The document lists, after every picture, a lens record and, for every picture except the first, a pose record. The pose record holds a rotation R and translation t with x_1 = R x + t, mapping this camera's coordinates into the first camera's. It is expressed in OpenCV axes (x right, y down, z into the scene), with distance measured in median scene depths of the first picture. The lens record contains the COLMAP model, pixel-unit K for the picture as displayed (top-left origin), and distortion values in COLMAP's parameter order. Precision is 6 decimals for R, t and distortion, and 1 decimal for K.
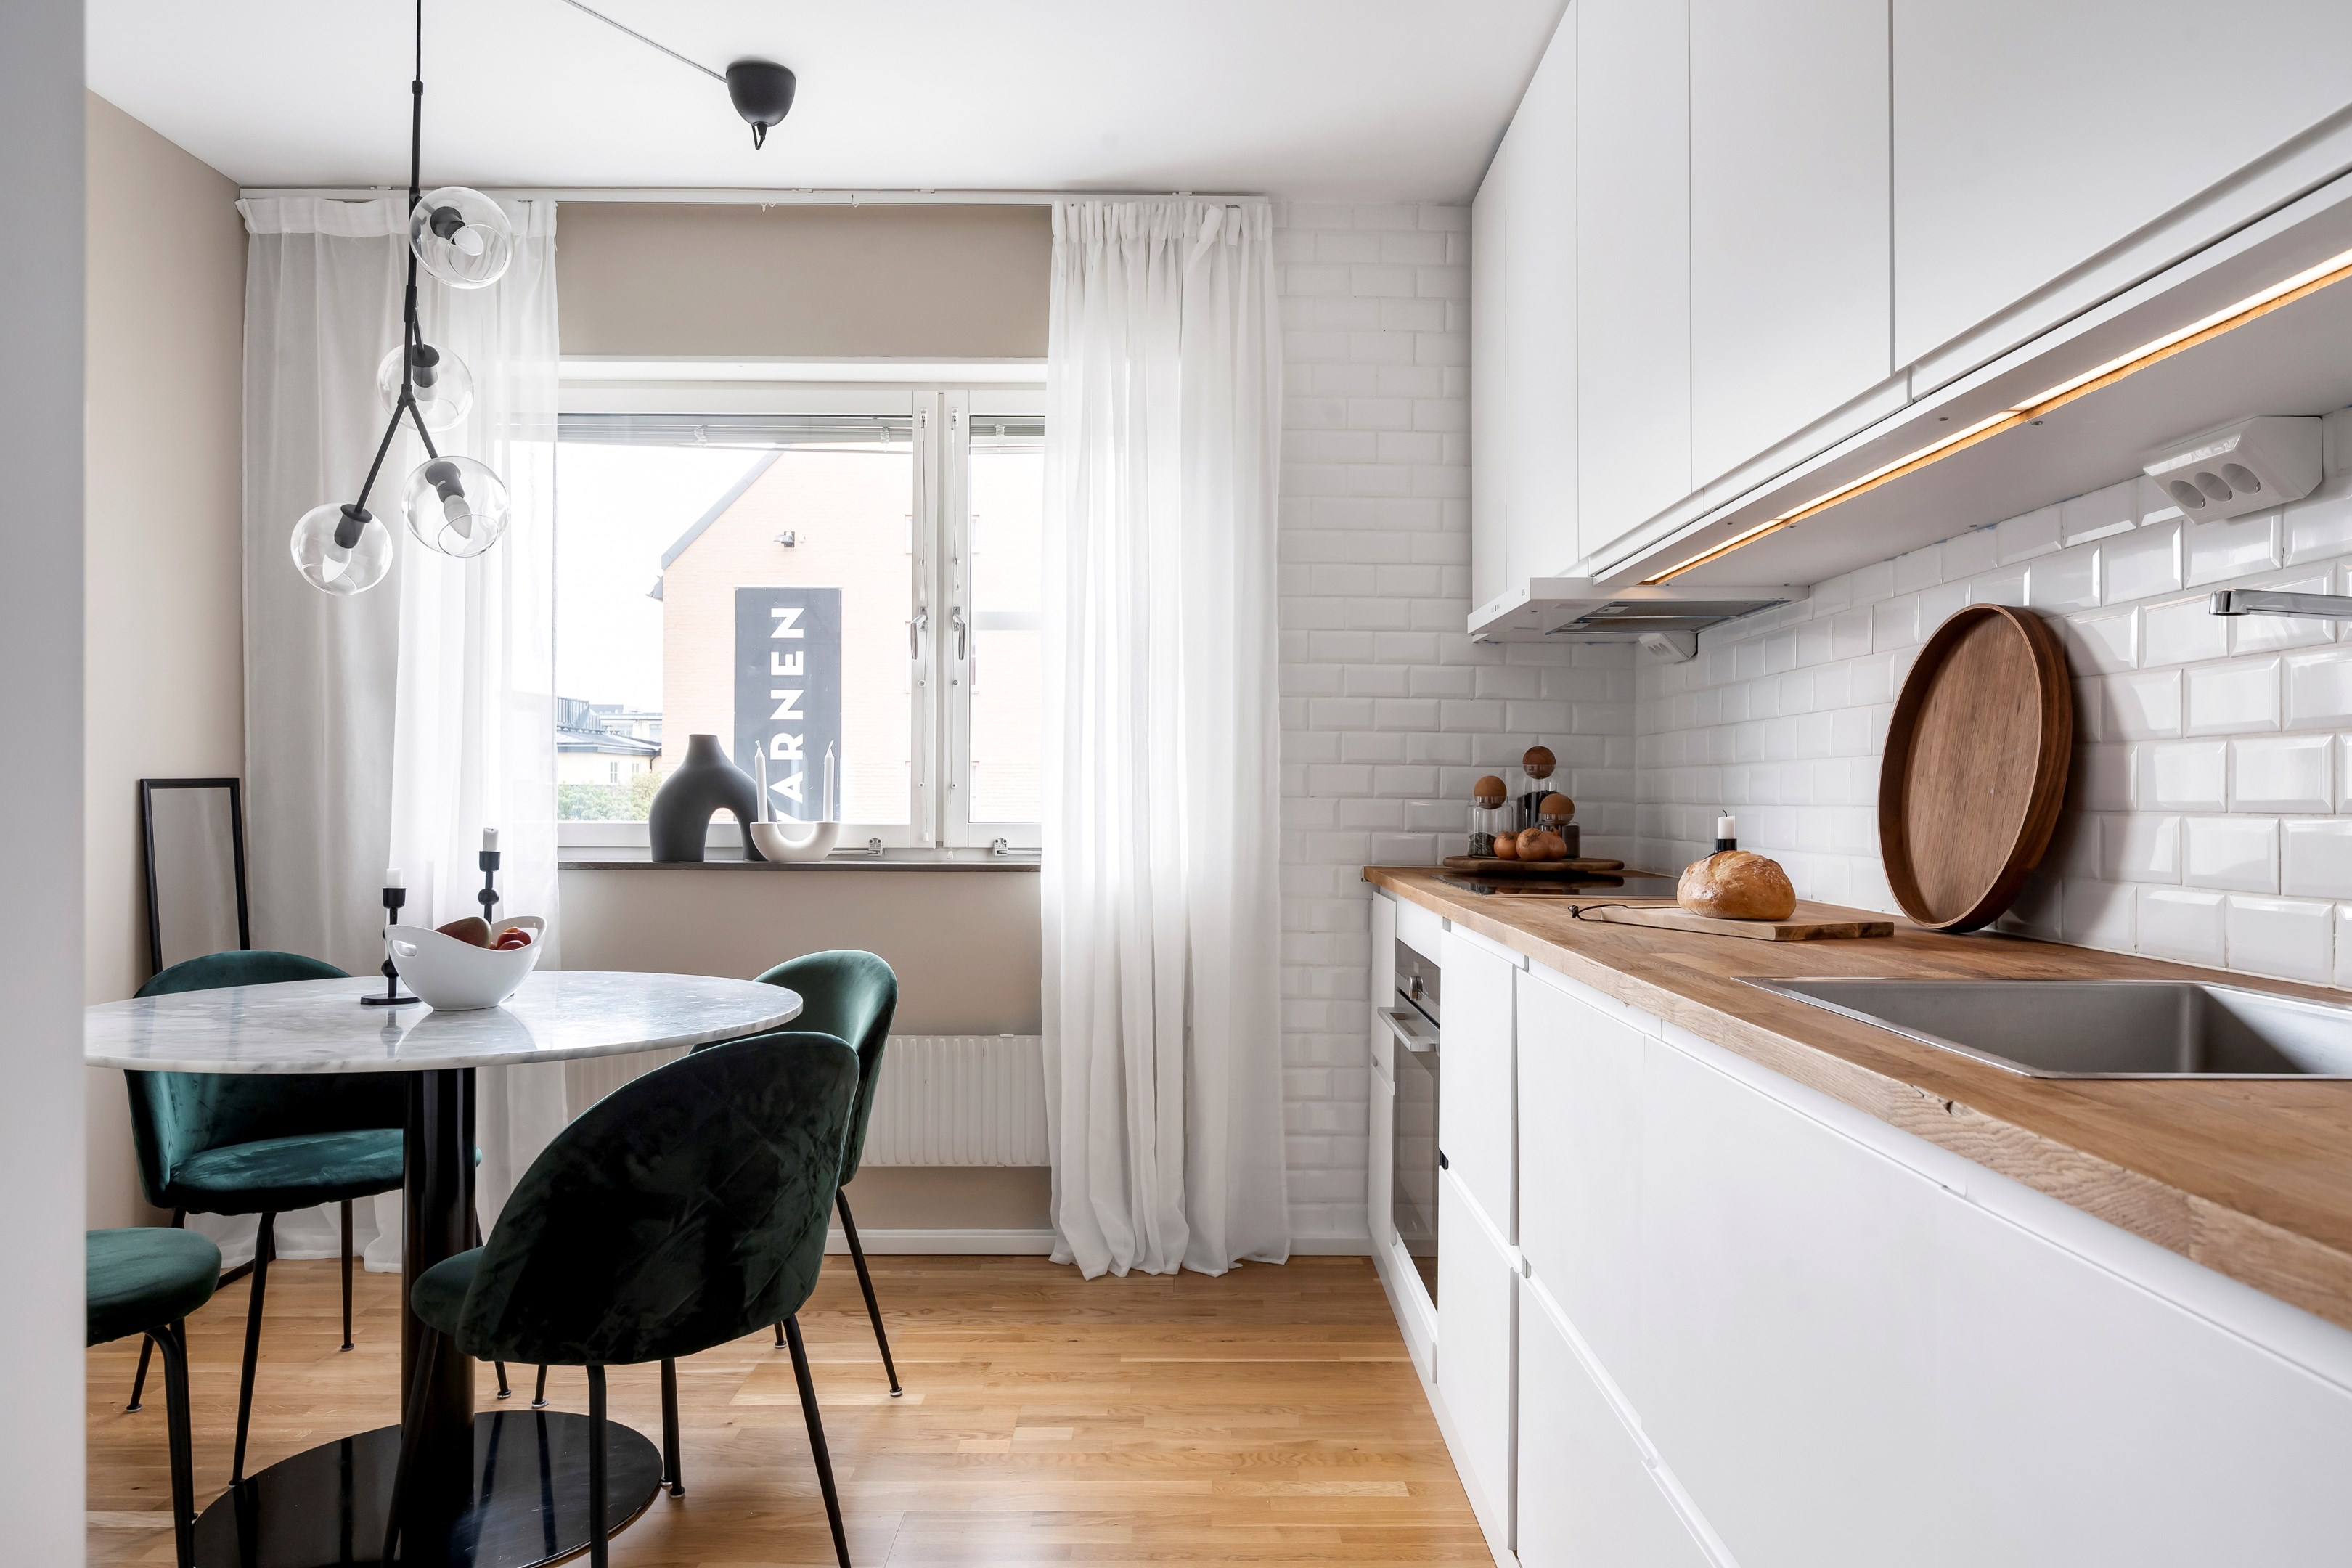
lens RADIAL K [[1588.7, 0, 1176.0], [0, 1588.7, 784.0], [0, 0, 1]] dist [0.000959, -0.000215]
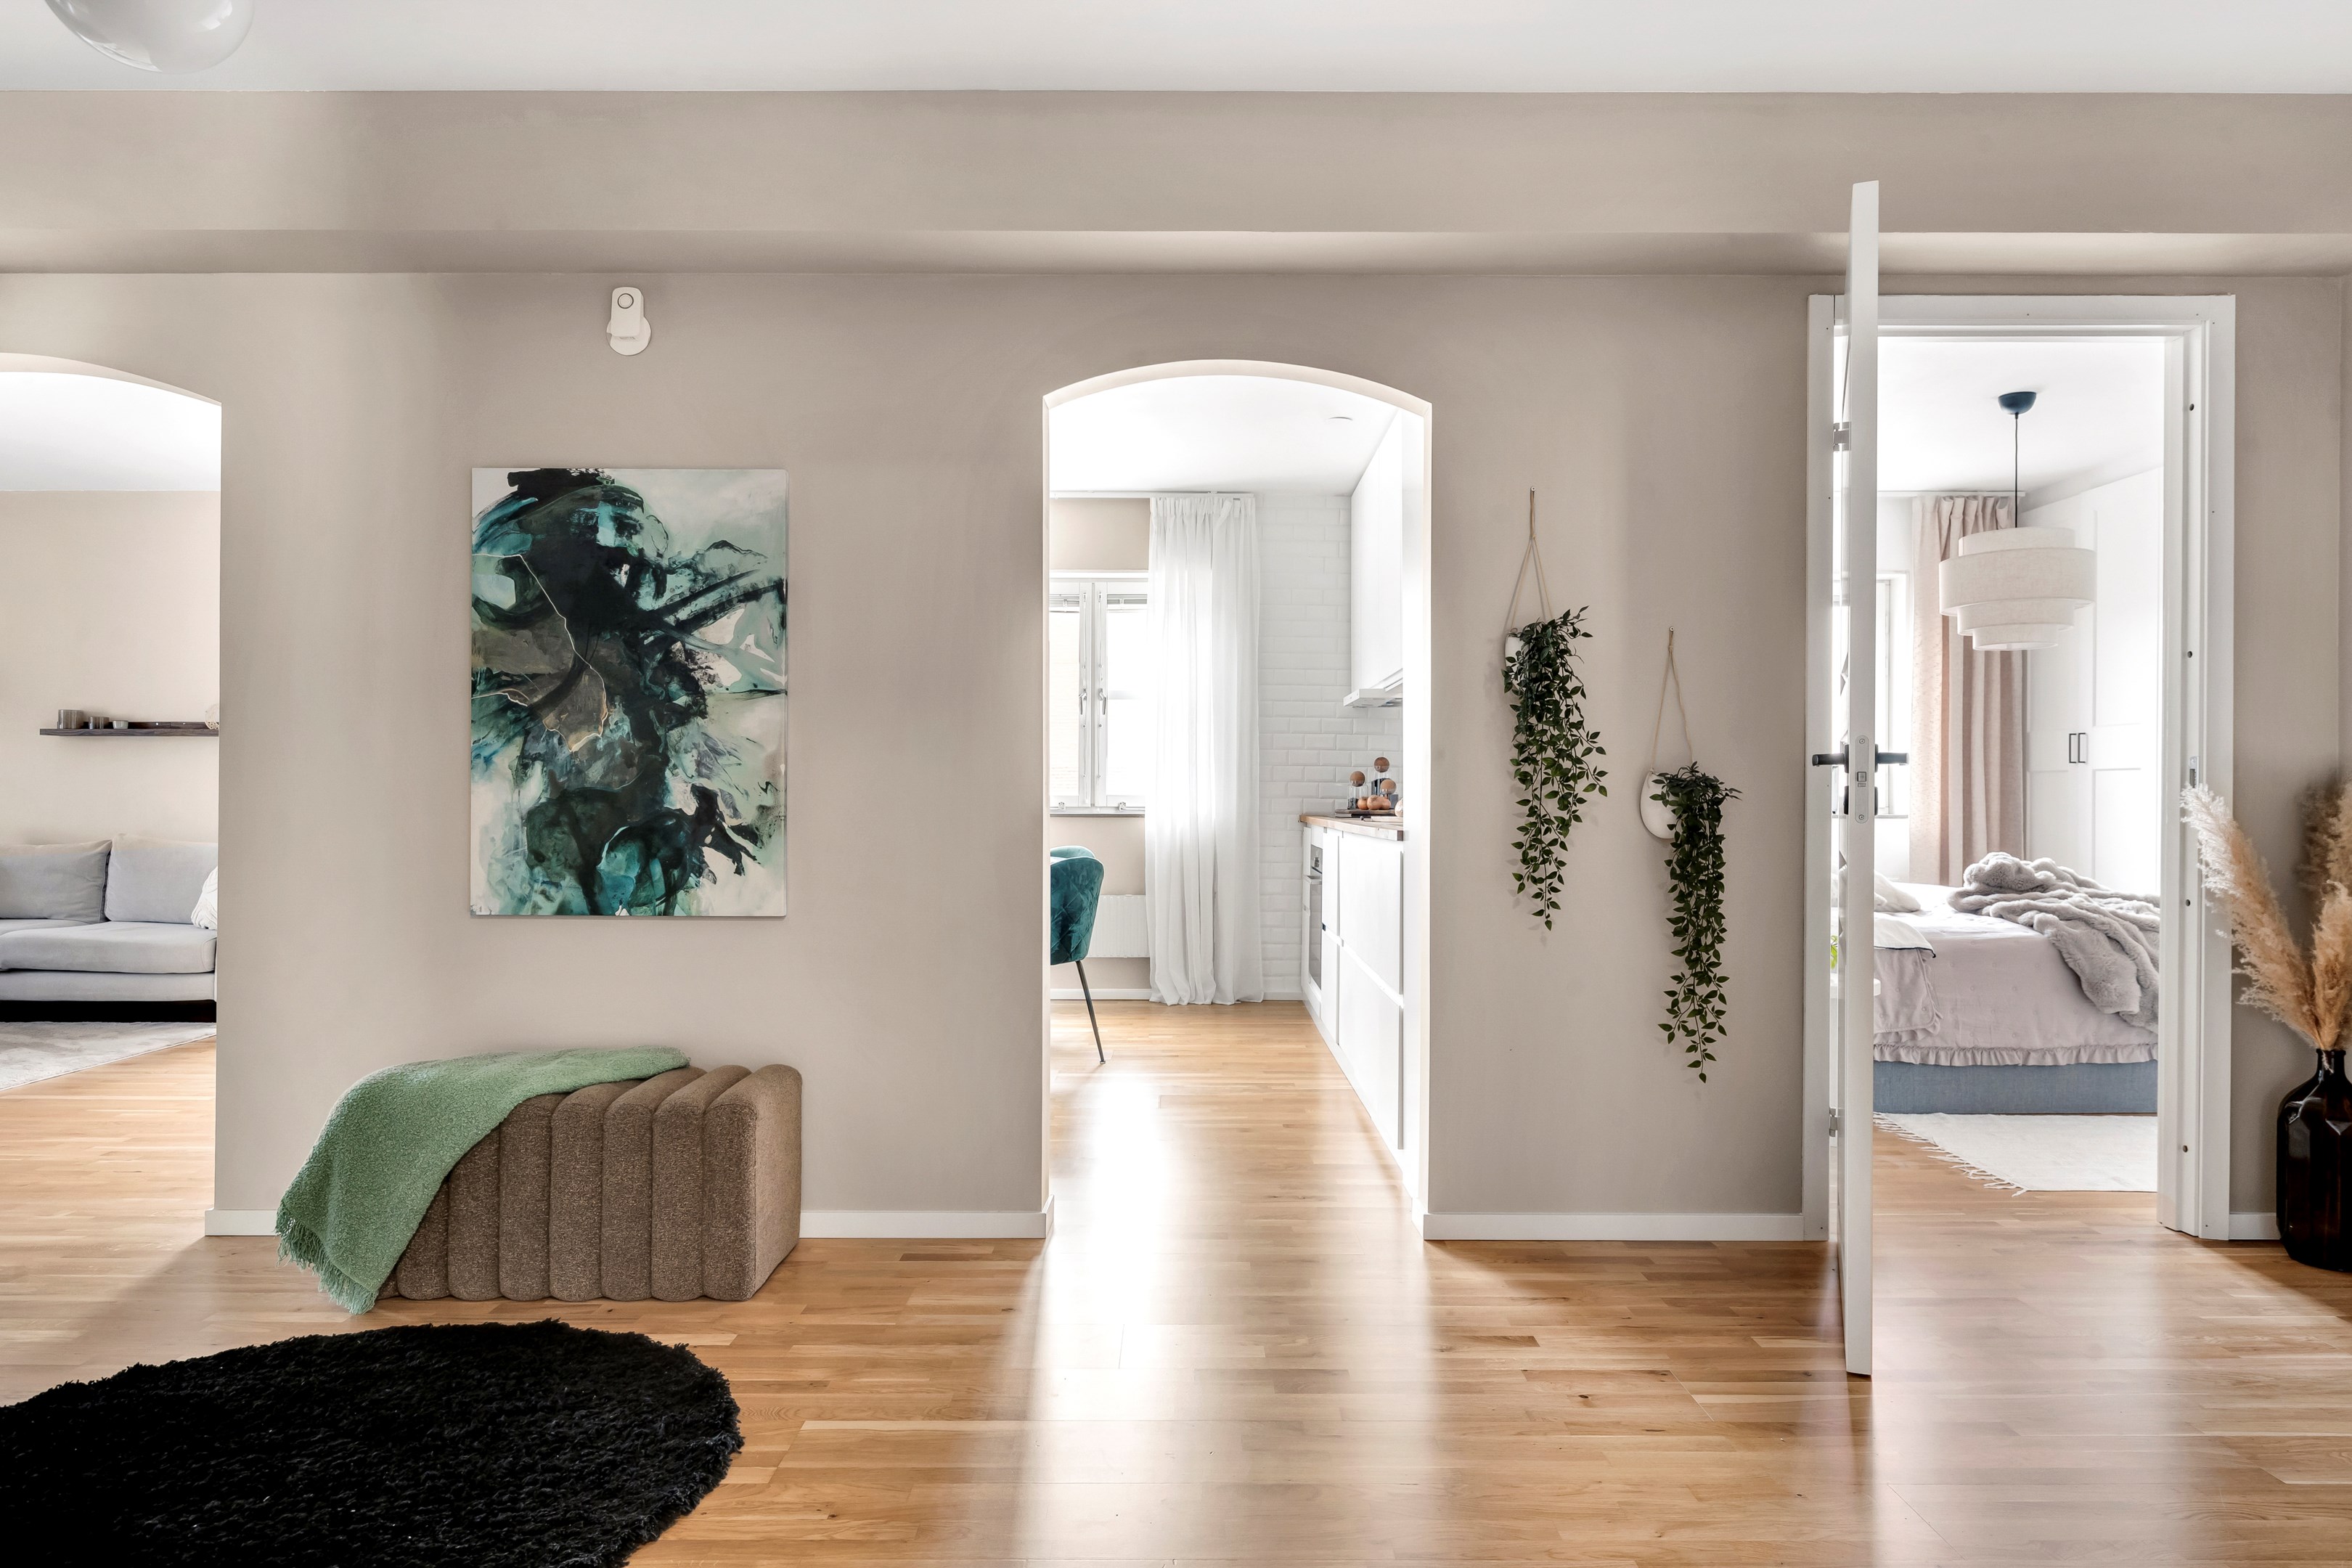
lens RADIAL K [[1401.2, 0, 1177.5], [0, 1401.2, 788.1], [0, 0, 1]] dist [0.002075, -0.003186]
pose [[0.999987, -0.000648, -0.005006, -0.033102], [0.000671, 0.999990, 0.004432, 0.008788], [0.005003, -0.004435, 0.999978, -0.857652]]
